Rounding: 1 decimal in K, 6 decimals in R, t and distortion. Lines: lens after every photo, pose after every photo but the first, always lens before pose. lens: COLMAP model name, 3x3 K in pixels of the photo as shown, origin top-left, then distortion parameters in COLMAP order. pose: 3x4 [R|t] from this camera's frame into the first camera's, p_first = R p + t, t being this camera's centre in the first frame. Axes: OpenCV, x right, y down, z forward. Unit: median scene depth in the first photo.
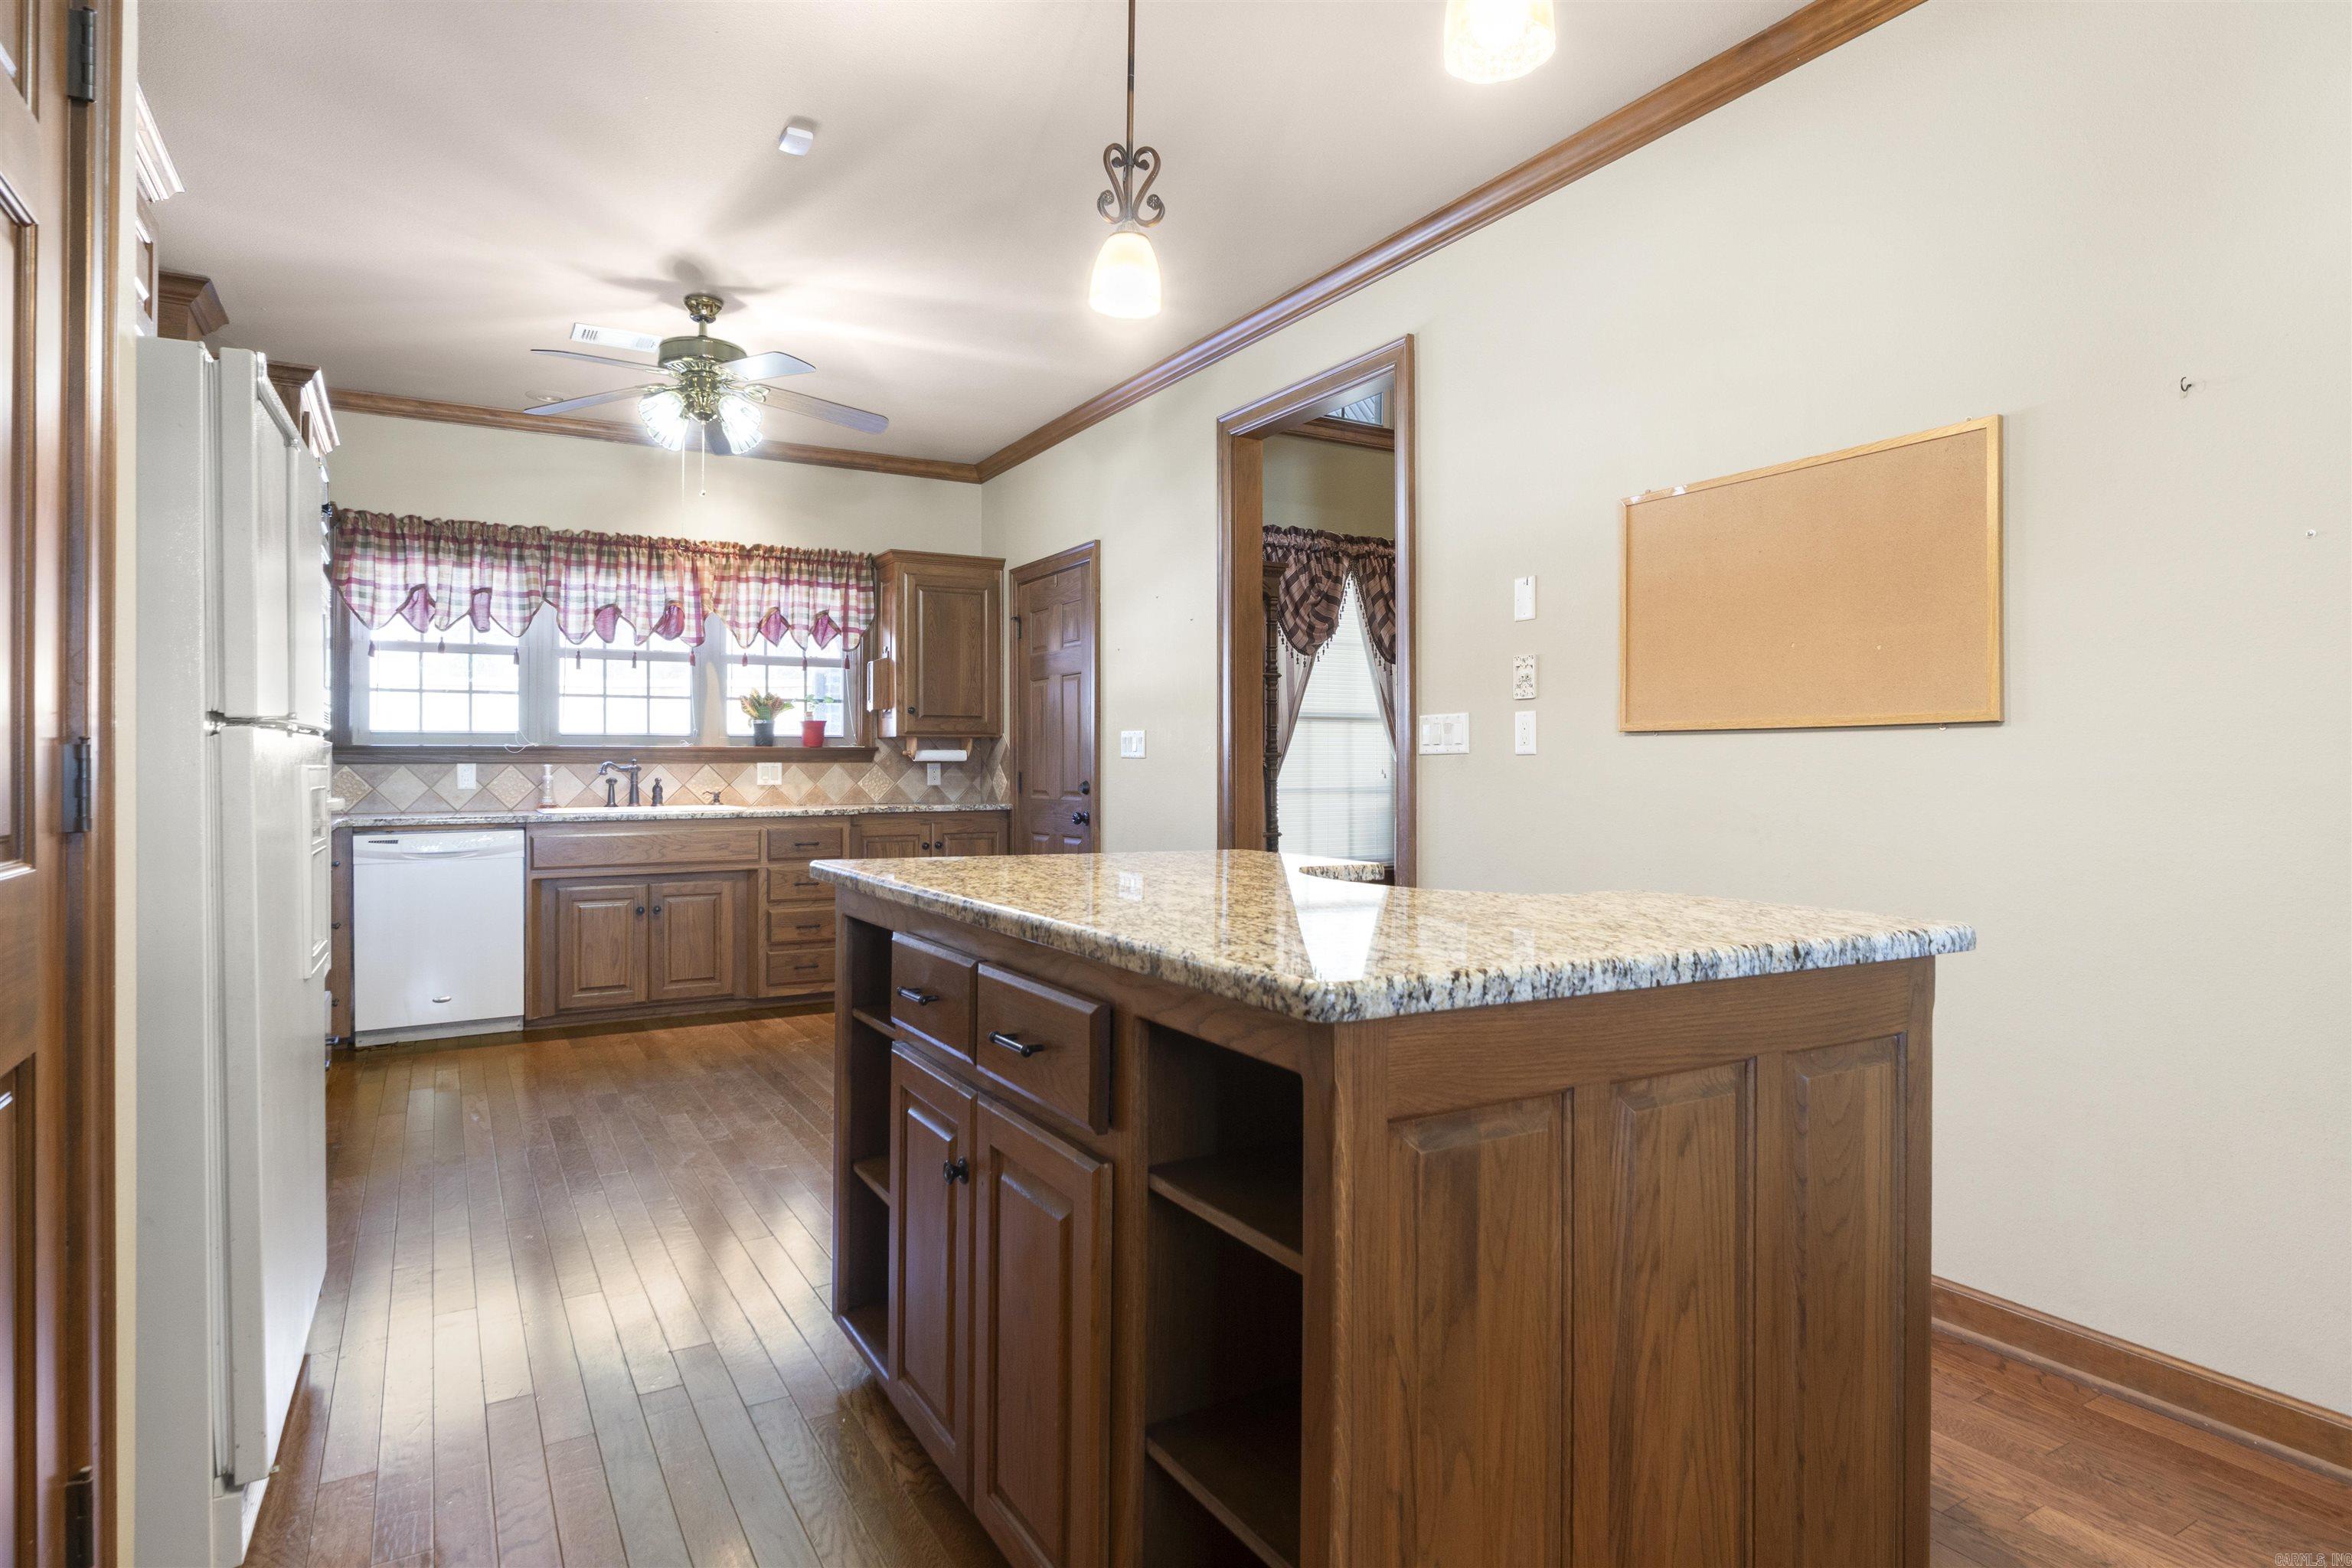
lens RADIAL K [[1265.7, 0, 1167.9], [0, 1265.7, 755.3], [0, 0, 1]] dist [0.000161, -0.000344]
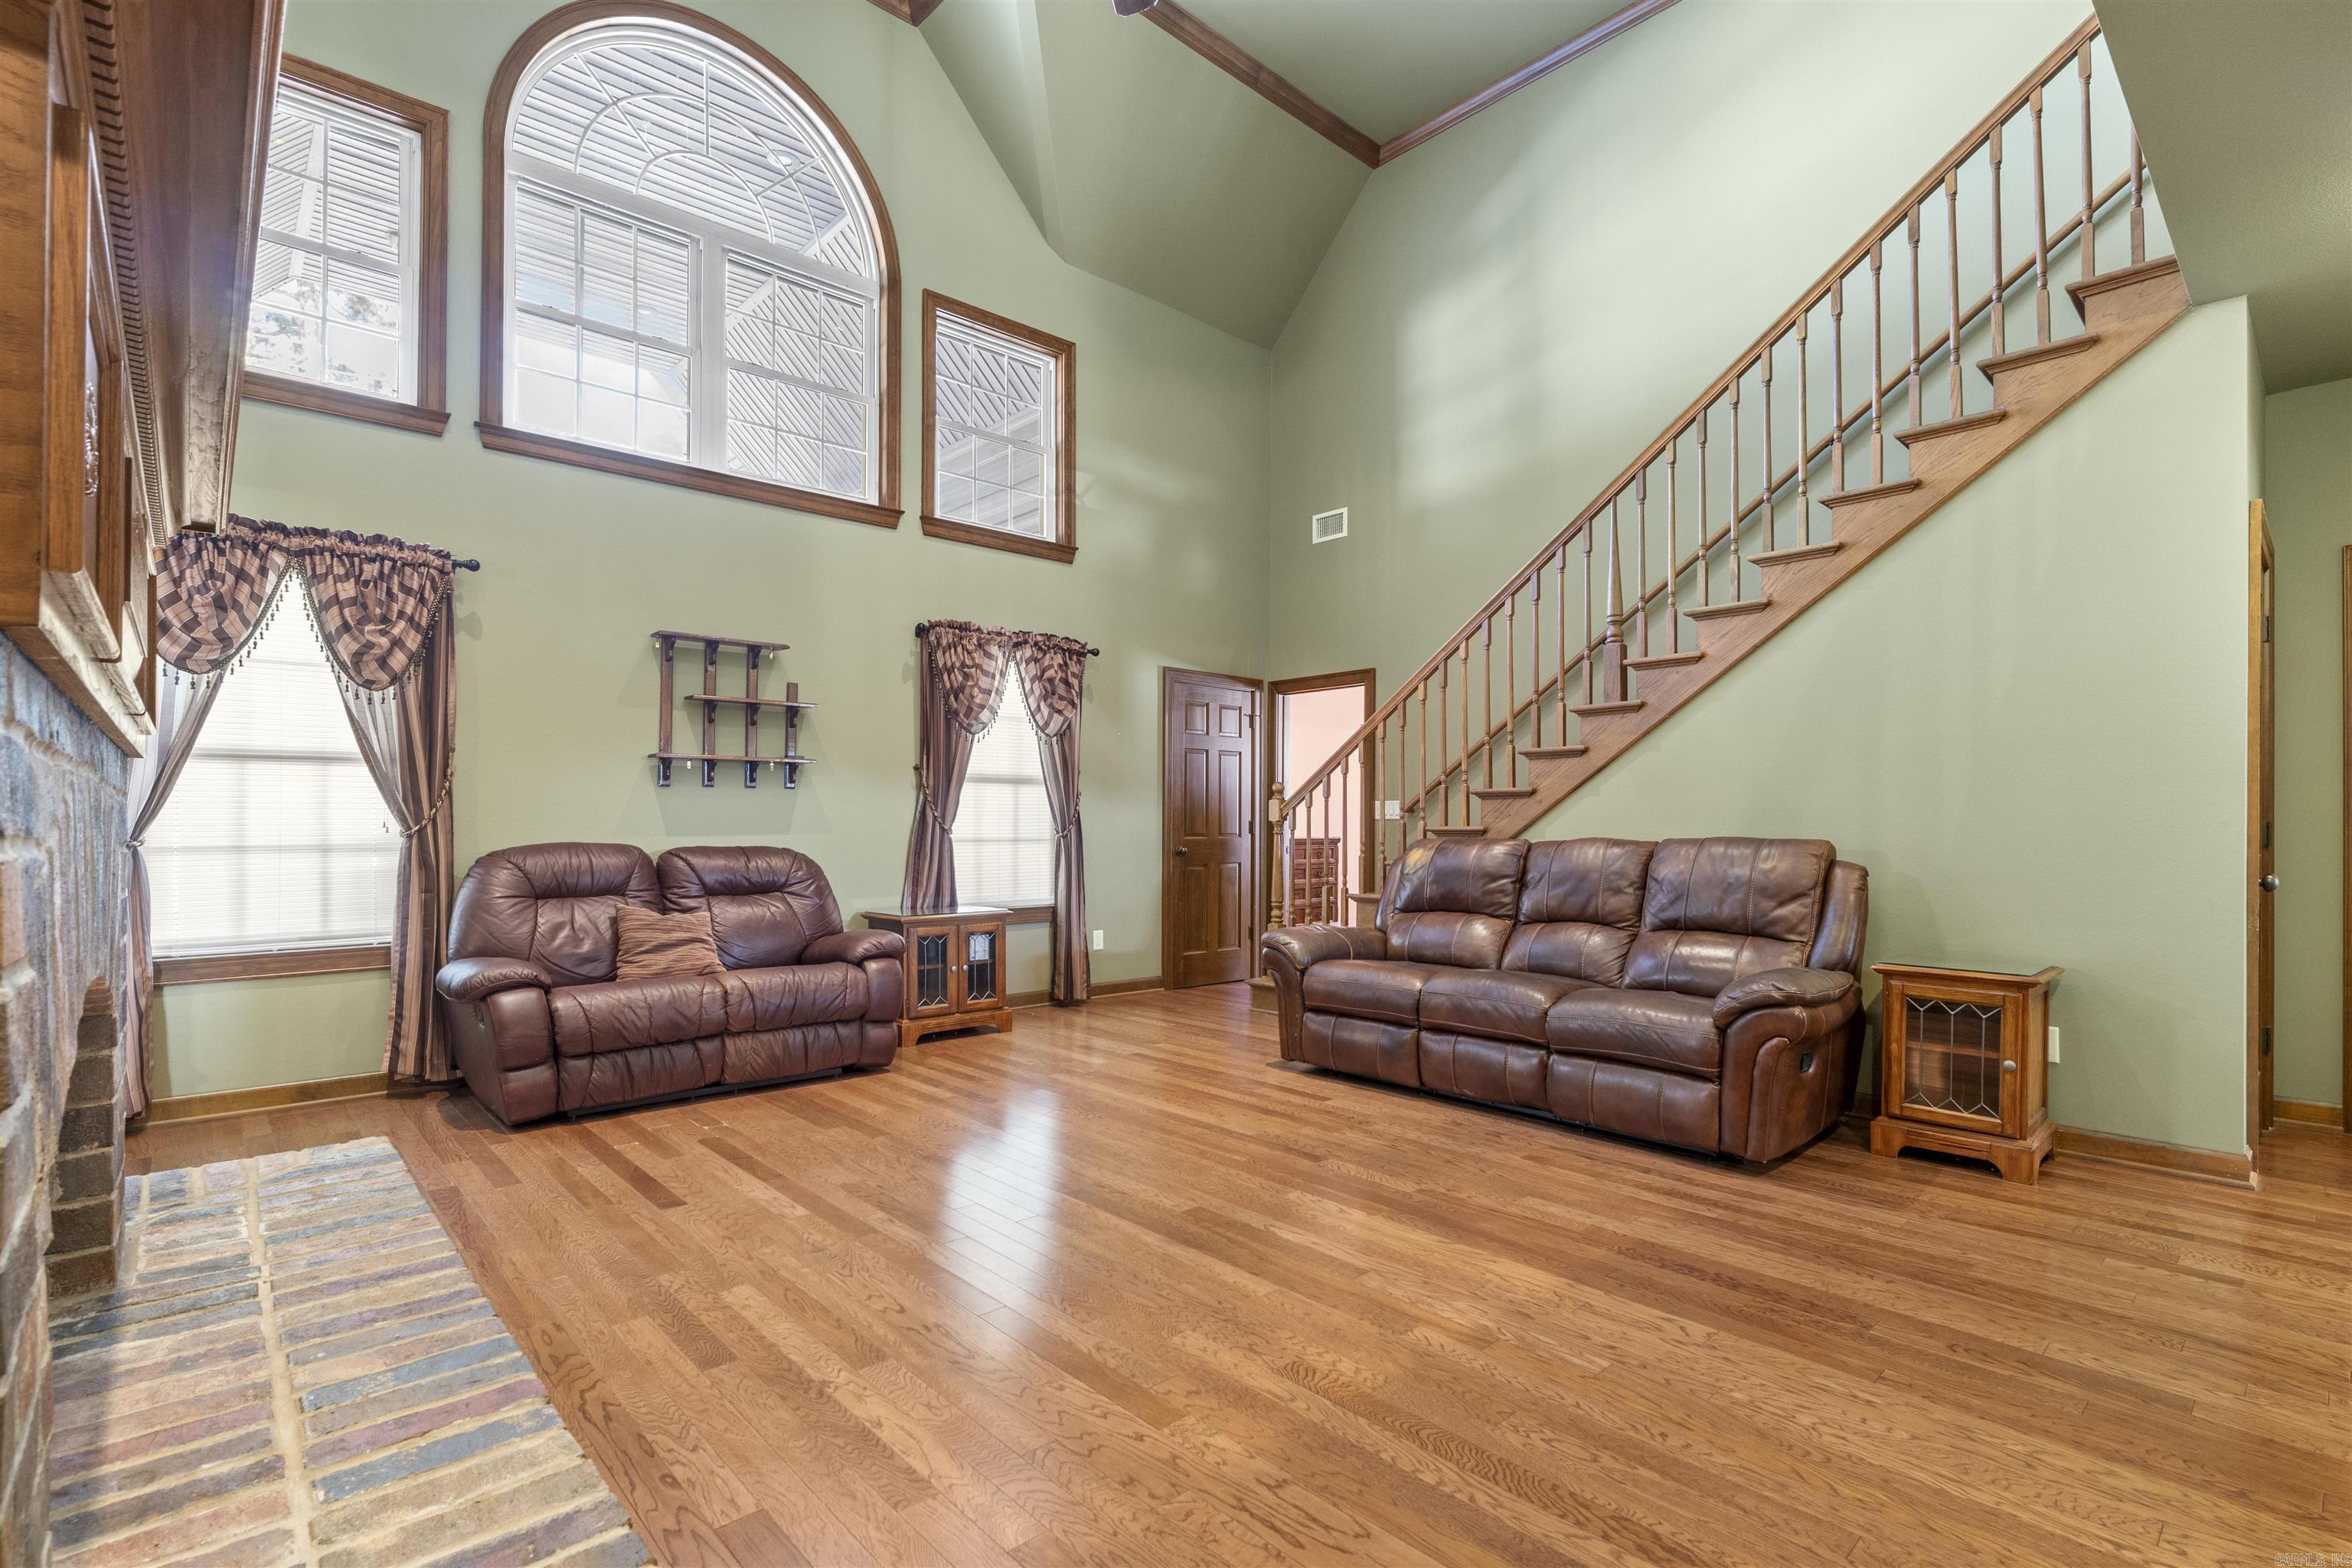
lens RADIAL K [[1088.5, 0, 1176.9], [0, 1088.5, 797.4], [0, 0, 1]] dist [0.000500, -0.000073]
pose [[0.978331, 0.008670, 0.206865, 0.548358], [-0.006432, 0.999913, -0.011491, 0.000362], [-0.206947, 0.009911, 0.978302, 0.225158]]
